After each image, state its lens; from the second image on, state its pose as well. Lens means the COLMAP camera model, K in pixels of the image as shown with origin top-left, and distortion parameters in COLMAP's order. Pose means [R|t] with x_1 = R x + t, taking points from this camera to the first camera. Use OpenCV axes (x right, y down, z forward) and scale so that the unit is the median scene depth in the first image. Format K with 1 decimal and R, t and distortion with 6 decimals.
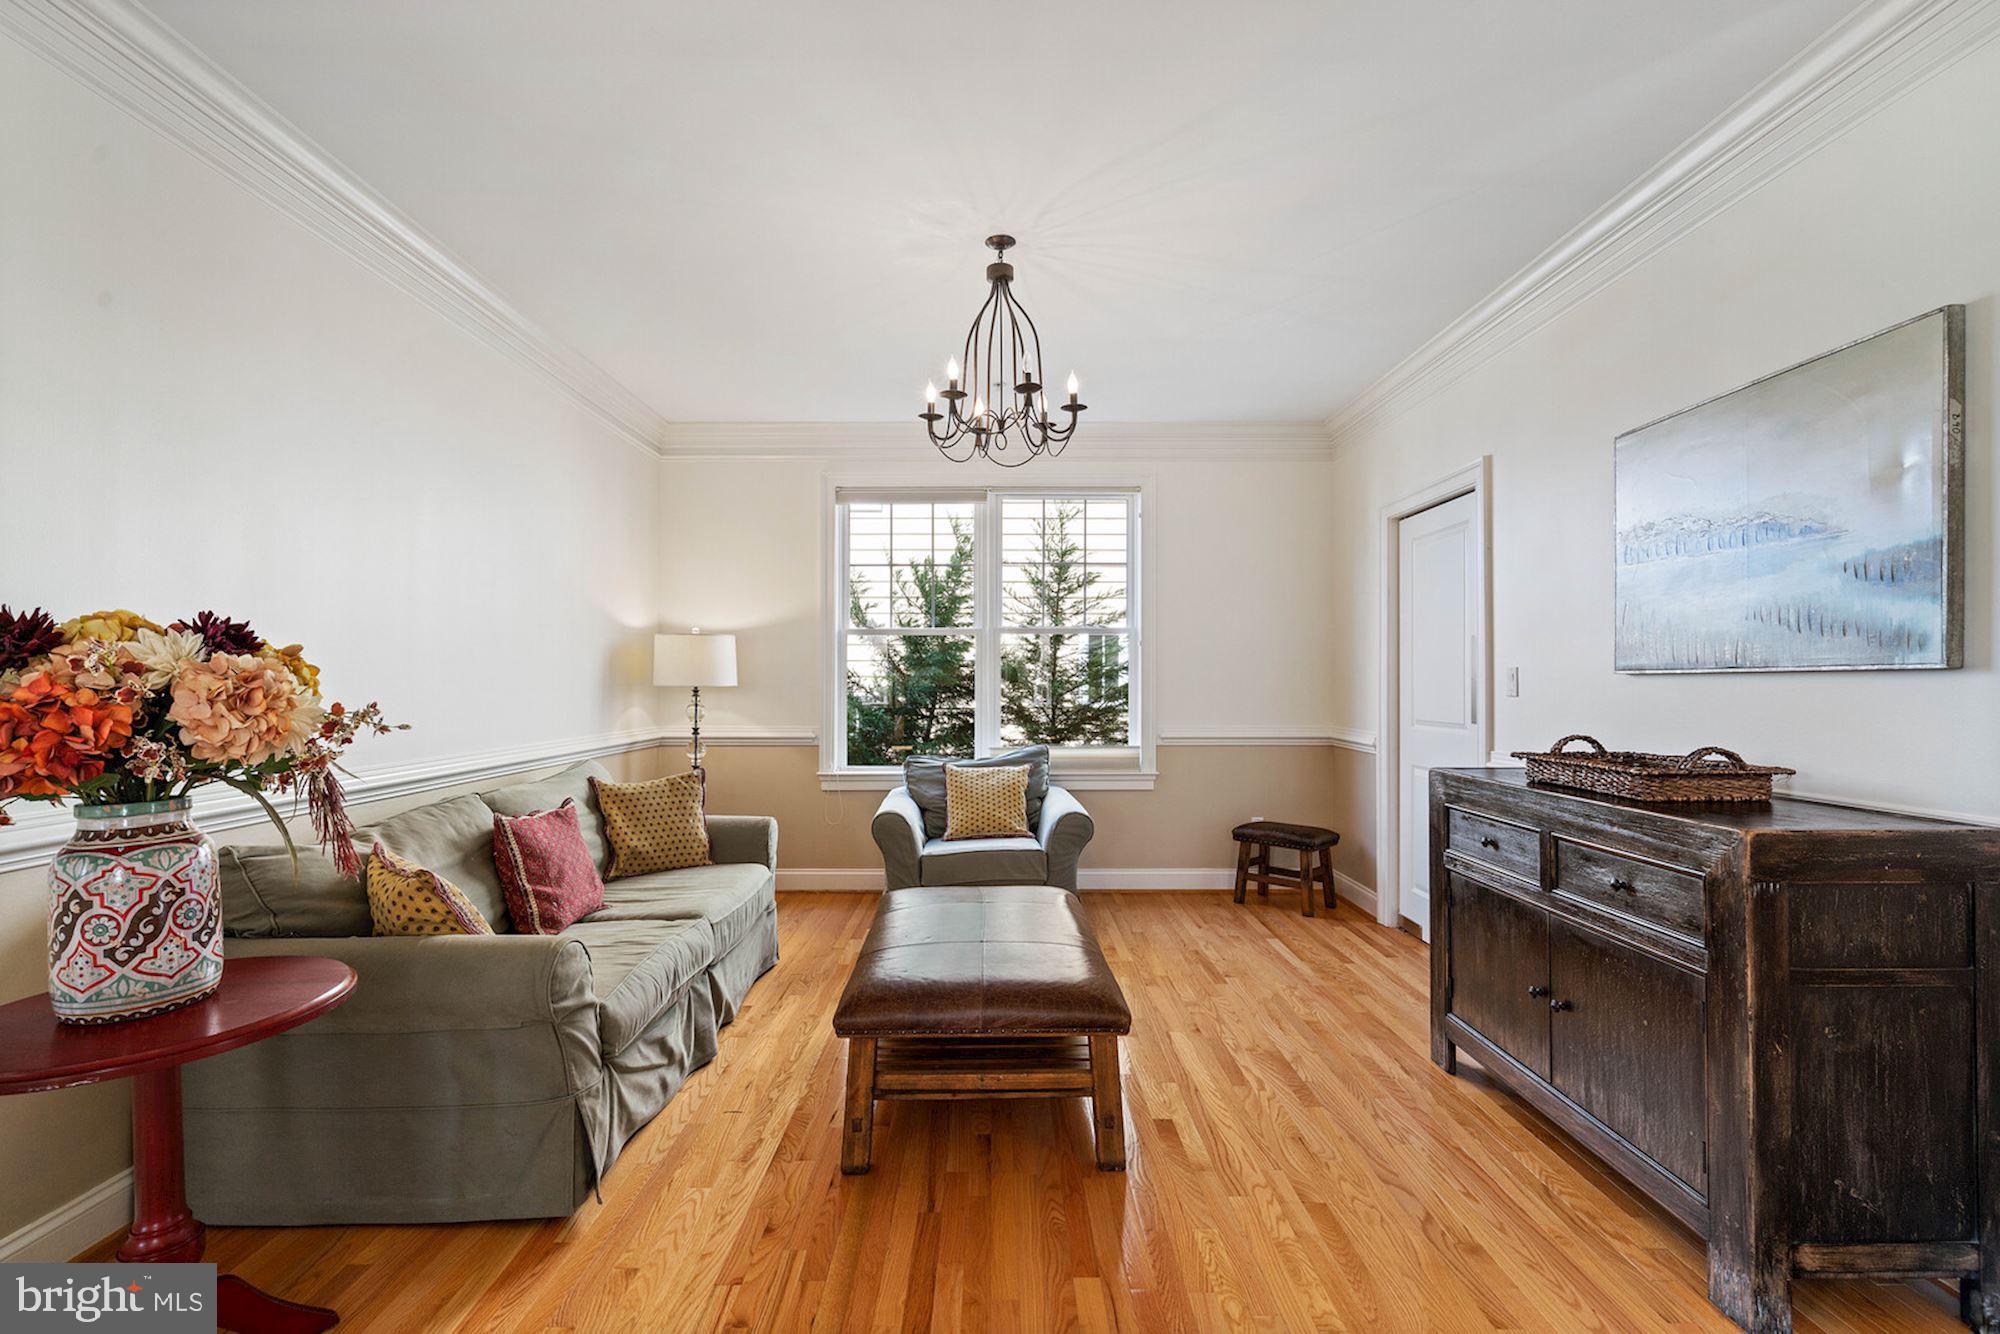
lens RADIAL K [[909.9, 0, 994.3], [0, 909.9, 674.3], [0, 0, 1]] dist [0.000102, 0.000278]
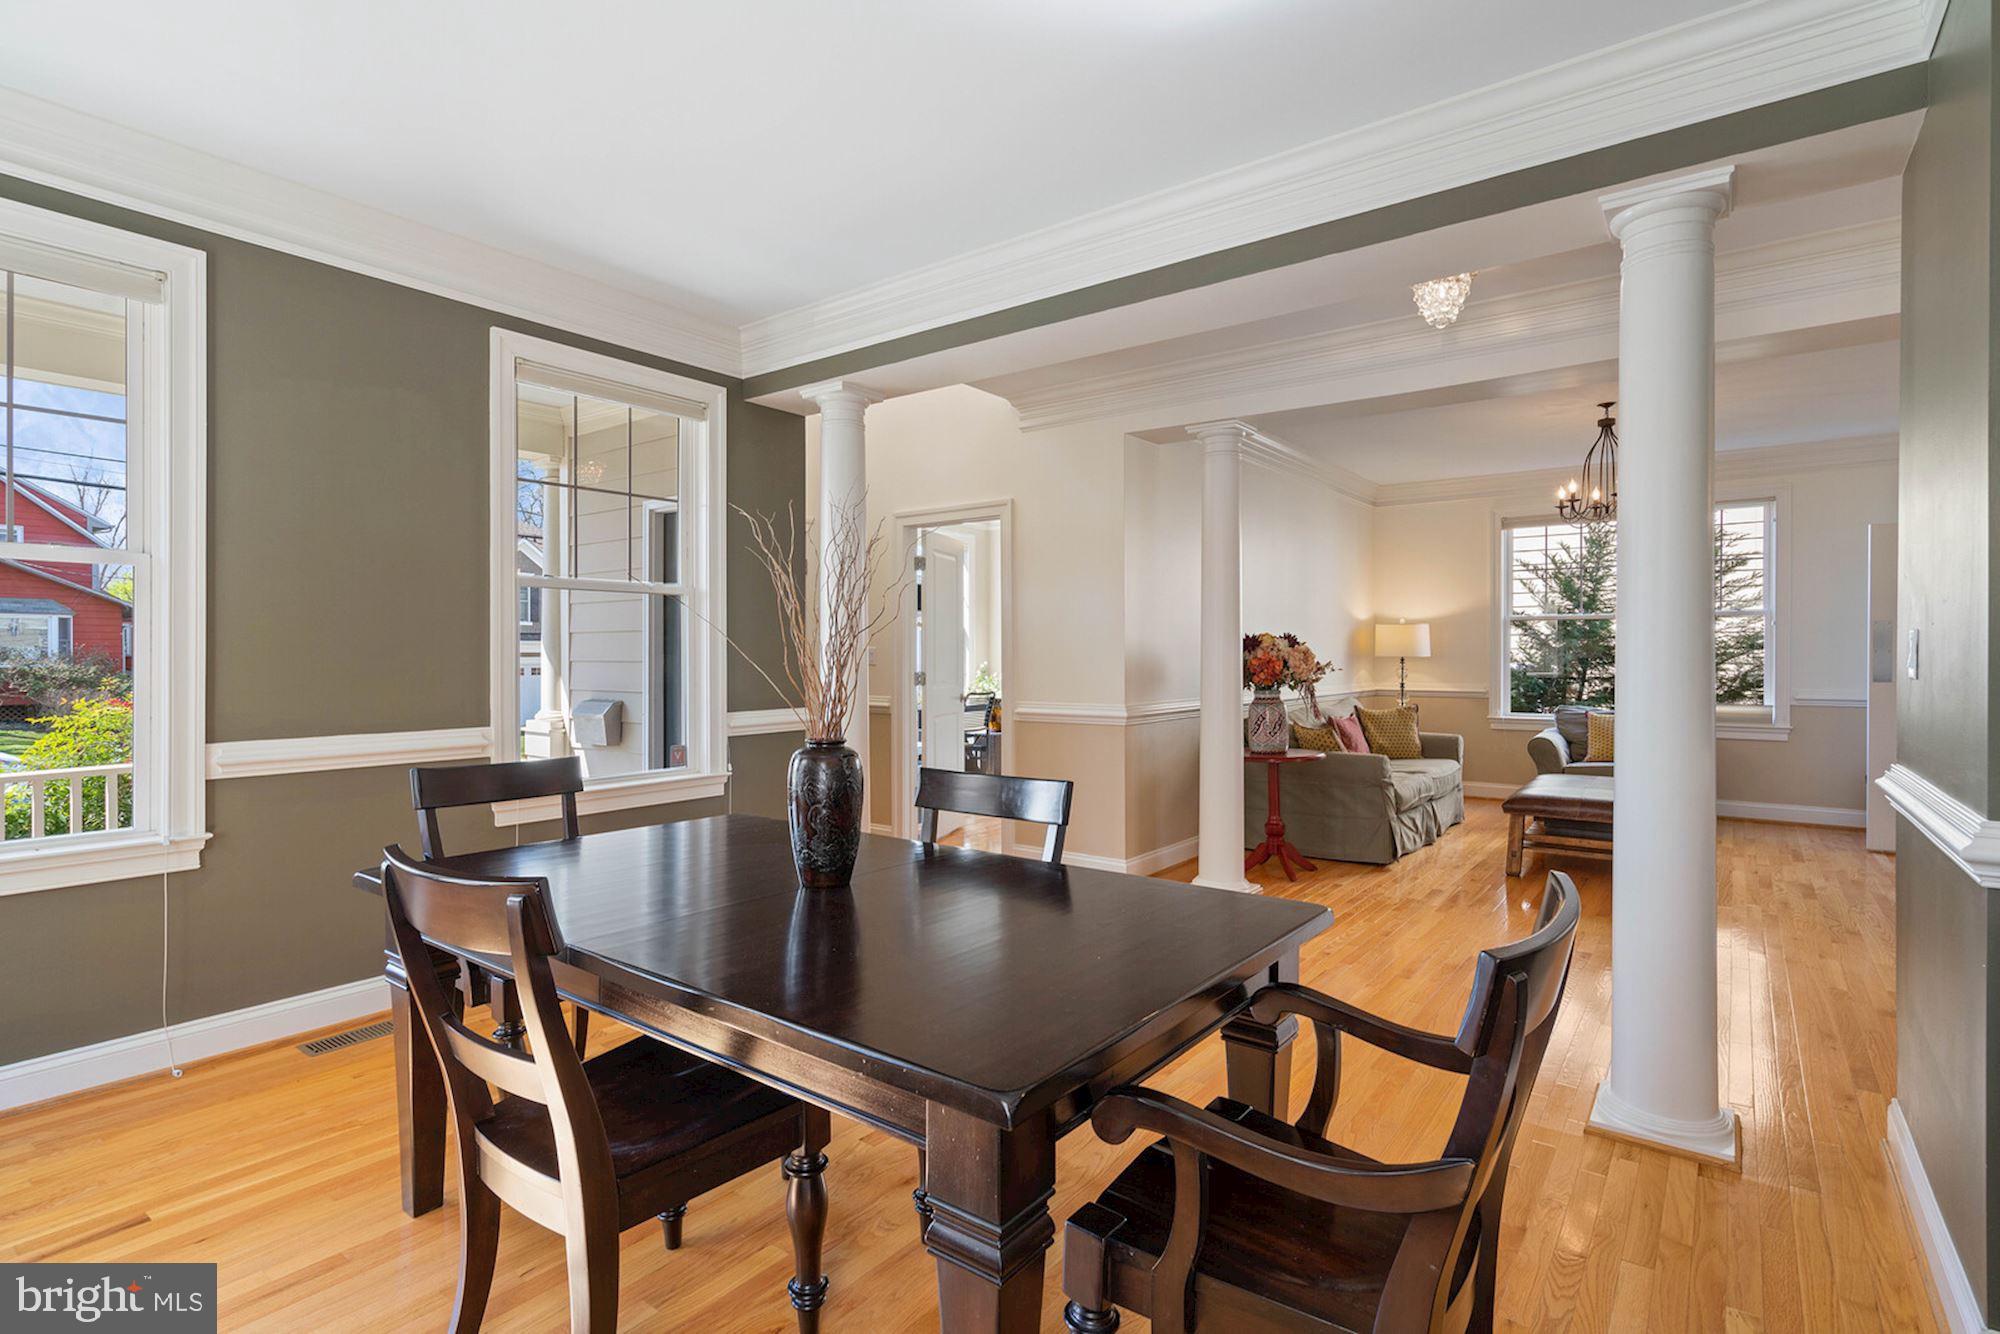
lens RADIAL K [[975.4, 0, 989.3], [0, 975.4, 659.4], [0, 0, 1]] dist [0.000846, 0.000182]
pose [[0.793778, 0.002347, -0.608203, 0.196051], [0.005747, 0.999919, 0.011359, -0.009079], [0.608180, -0.012512, 0.793700, -1.164541]]
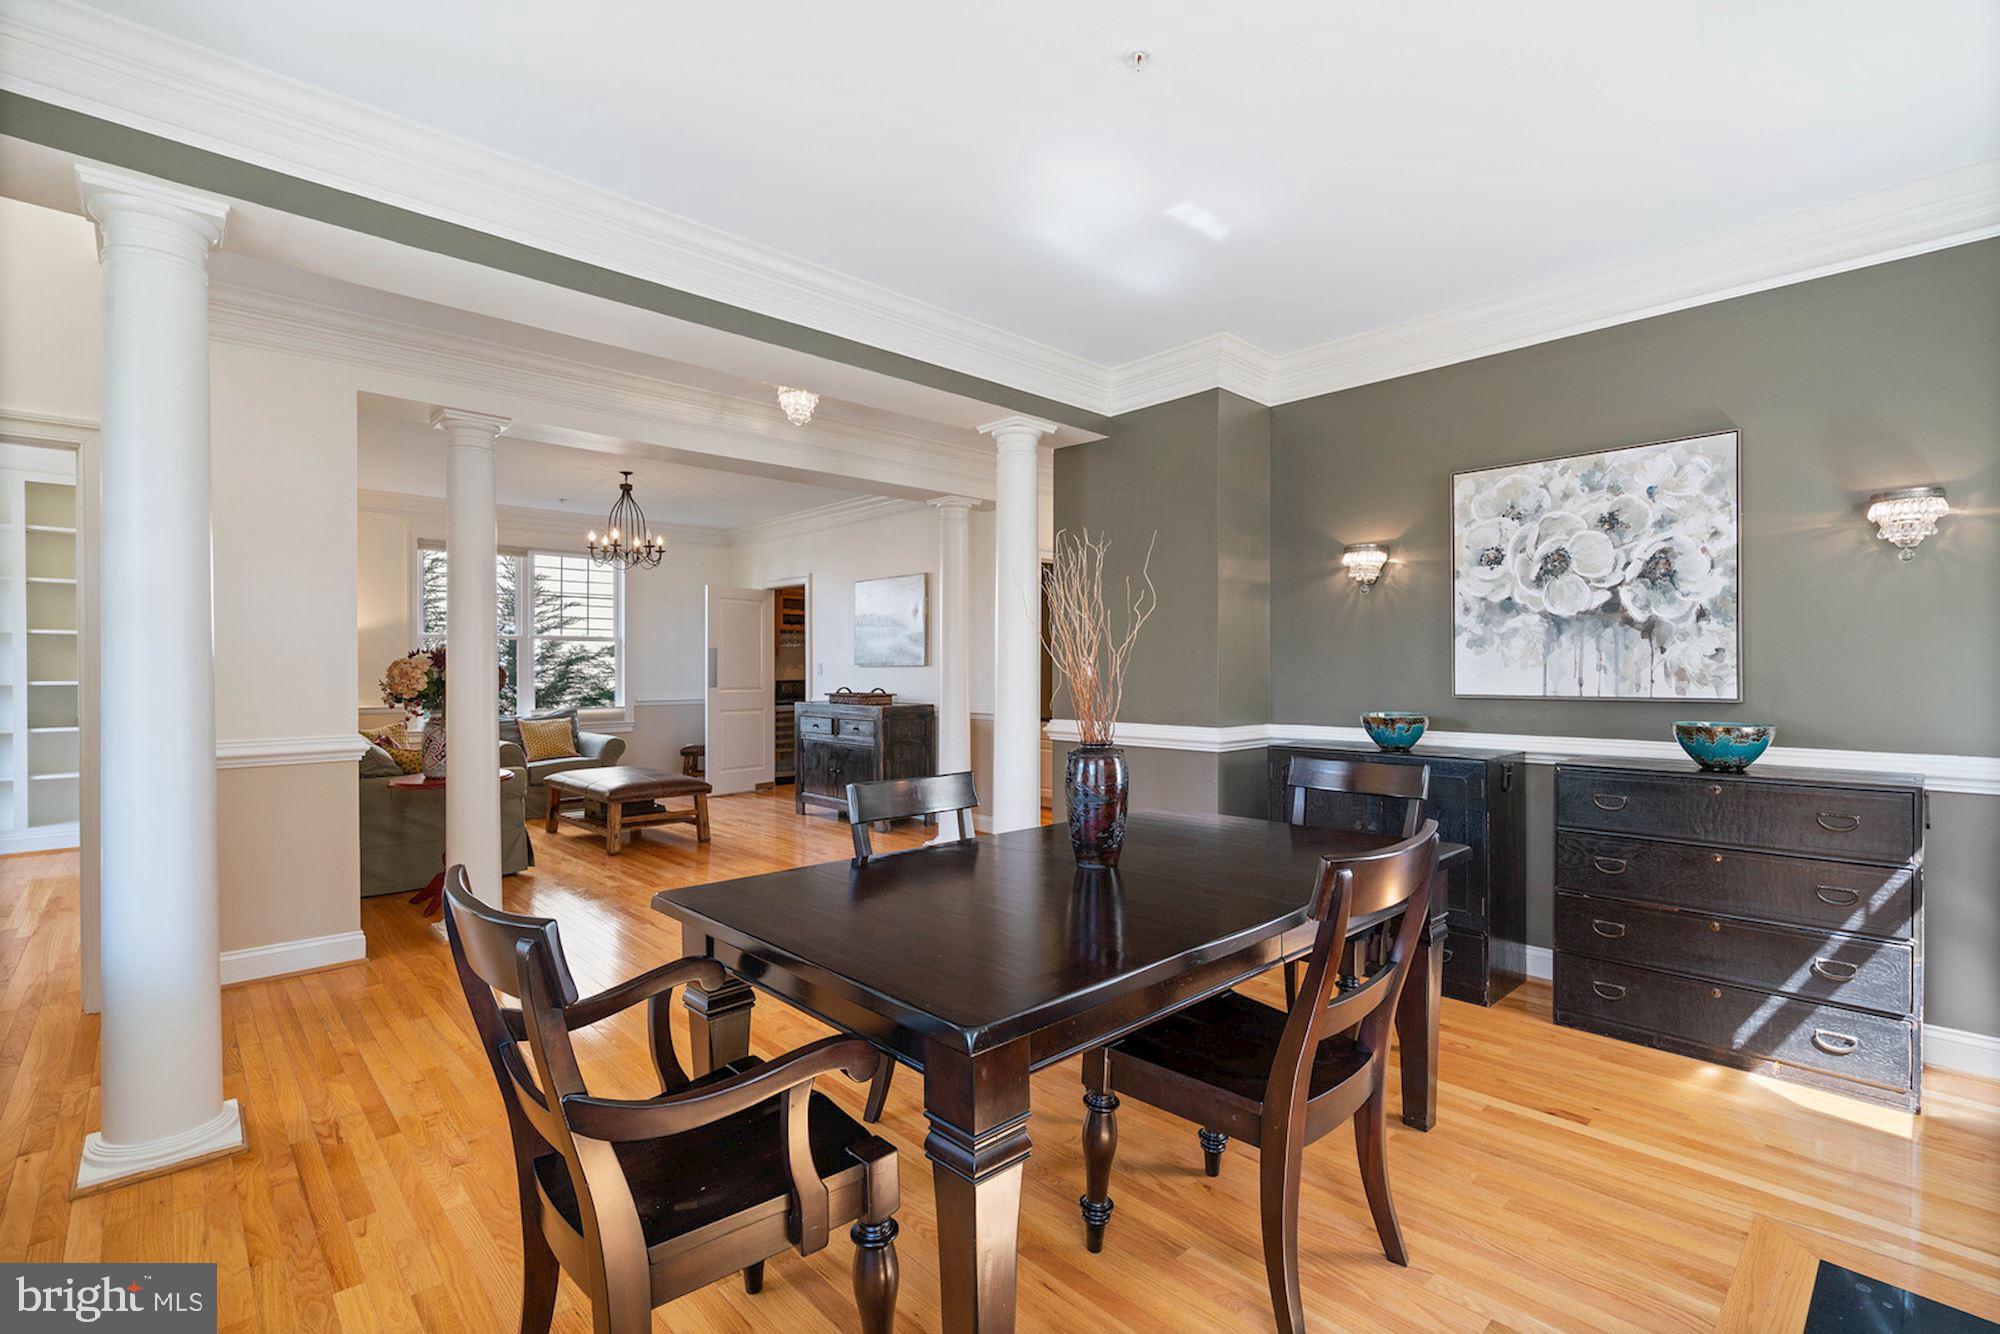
lens RADIAL K [[909.9, 0, 994.3], [0, 909.9, 674.3], [0, 0, 1]] dist [0.000102, 0.000278]
pose [[0.736735, -0.003607, 0.676173, -0.795619], [-0.004689, 0.999934, 0.010443, -0.005661], [-0.676166, -0.010864, 0.736669, -1.202660]]
